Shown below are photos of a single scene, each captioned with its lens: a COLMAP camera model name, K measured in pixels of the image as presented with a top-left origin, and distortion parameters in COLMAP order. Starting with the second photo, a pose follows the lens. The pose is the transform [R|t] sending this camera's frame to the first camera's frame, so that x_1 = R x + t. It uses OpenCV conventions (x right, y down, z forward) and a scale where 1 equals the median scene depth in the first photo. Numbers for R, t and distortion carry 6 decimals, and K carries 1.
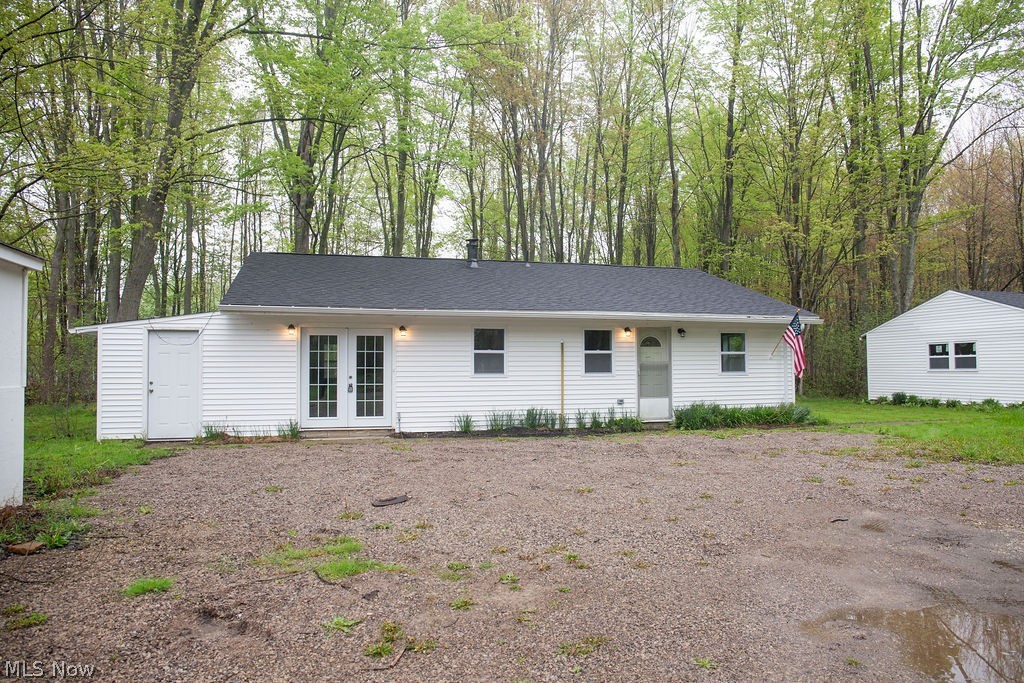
lens RADIAL K [[697.2, 0, 511.4], [0, 697.2, 339.3], [0, 0, 1]] dist [-0.100934, 0.081504]
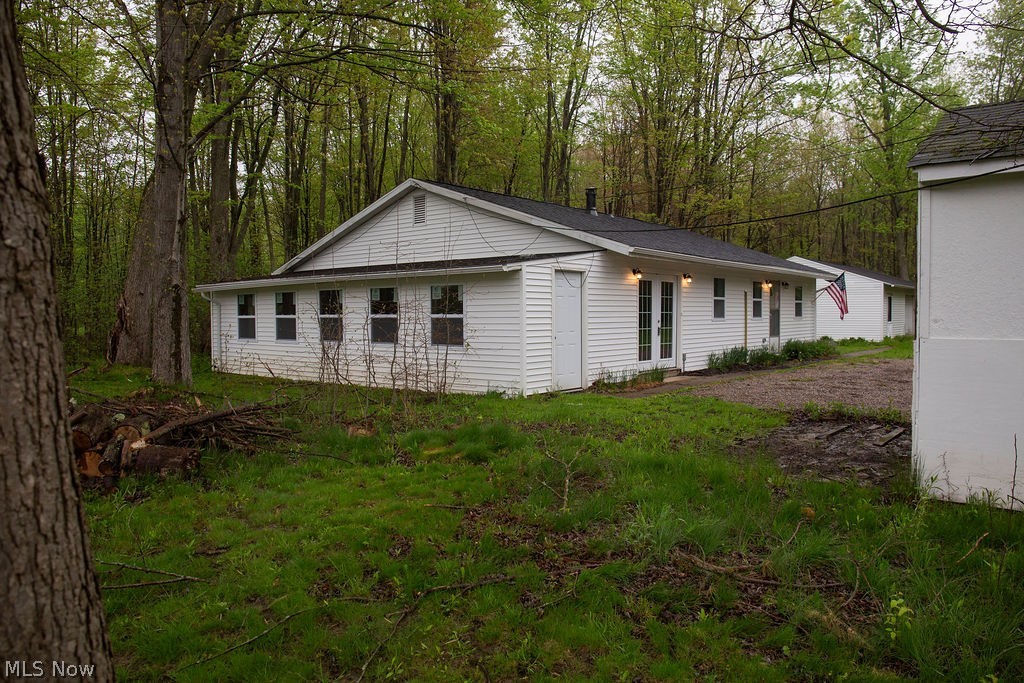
lens RADIAL K [[704.8, 0, 507.9], [0, 704.8, 344.8], [0, 0, 1]] dist [-0.117018, 0.099111]
pose [[0.834255, -0.031406, 0.550483, -0.915245], [-0.002062, 0.998192, 0.060074, 0.024511], [-0.551374, -0.051252, 0.832682, 0.214862]]
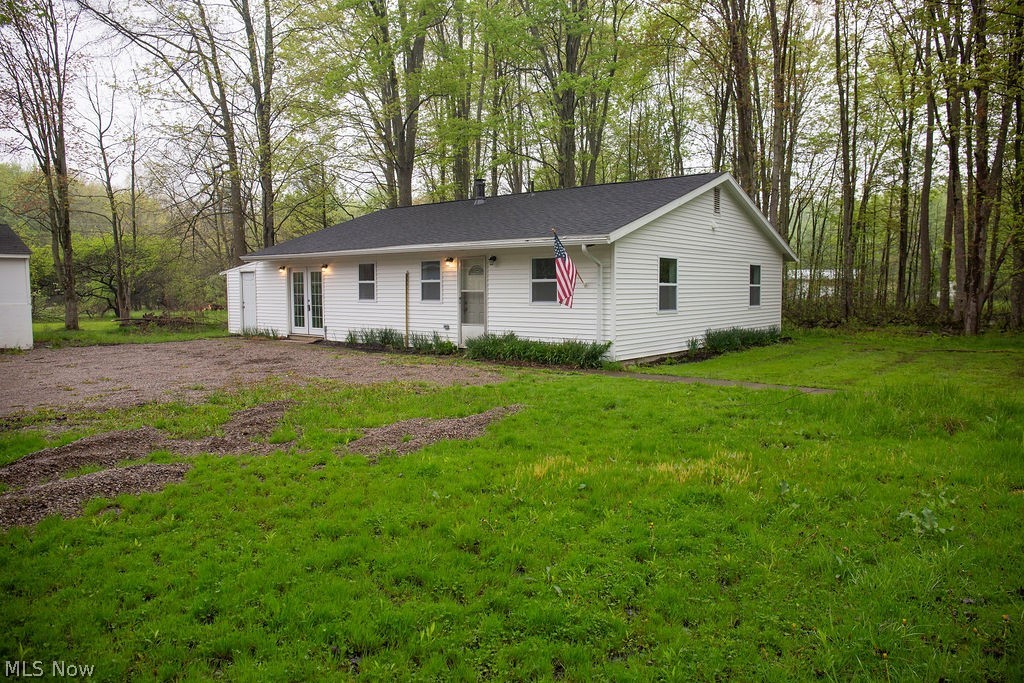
lens RADIAL K [[697.2, 0, 511.4], [0, 697.2, 339.3], [0, 0, 1]] dist [-0.100934, 0.081504]
pose [[0.568046, 0.059251, -0.820861, 1.099455], [0.023014, 0.995871, 0.087809, 0.016182], [0.822675, -0.068771, 0.564338, 0.473222]]
